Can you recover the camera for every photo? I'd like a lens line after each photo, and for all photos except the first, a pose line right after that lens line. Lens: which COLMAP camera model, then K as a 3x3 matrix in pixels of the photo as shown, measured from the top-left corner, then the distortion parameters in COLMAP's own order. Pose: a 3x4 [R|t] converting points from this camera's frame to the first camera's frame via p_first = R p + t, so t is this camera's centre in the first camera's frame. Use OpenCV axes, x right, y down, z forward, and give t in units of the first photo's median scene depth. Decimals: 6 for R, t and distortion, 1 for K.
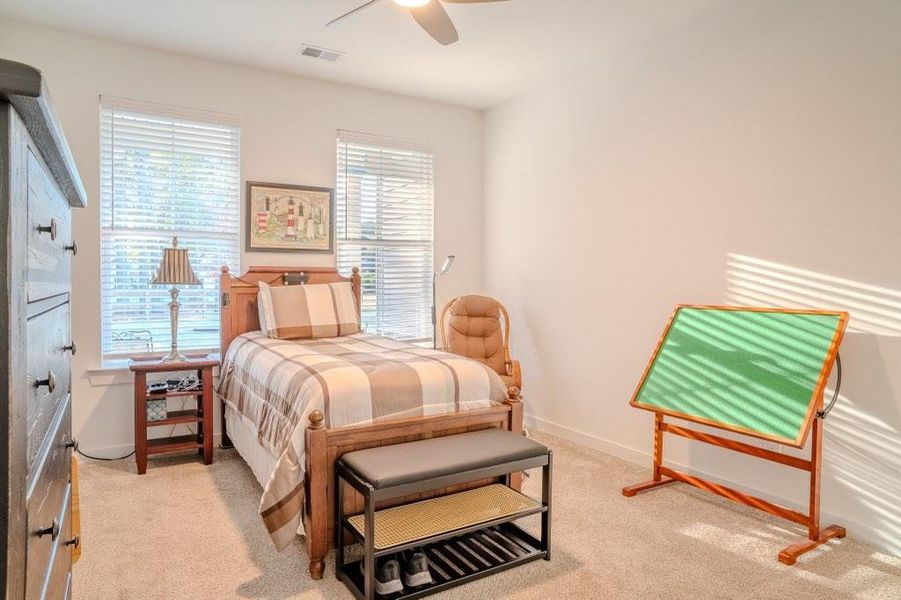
lens RADIAL K [[557.9, 0, 449.0], [0, 557.9, 296.9], [0, 0, 1]] dist [-0.032388, 0.011075]
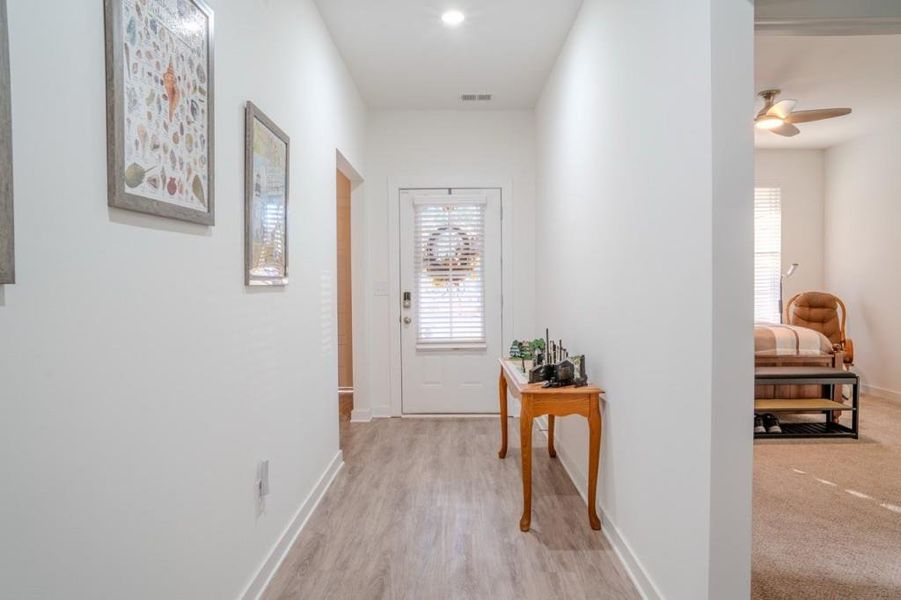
lens RADIAL K [[557.9, 0, 449.2], [0, 557.9, 298.9], [0, 0, 1]] dist [-0.032388, 0.011075]
pose [[0.847932, 0.004825, -0.530084, 0.002045], [-0.005010, 0.999987, 0.001089, 0.018330], [0.530082, 0.001733, 0.847945, -0.664961]]
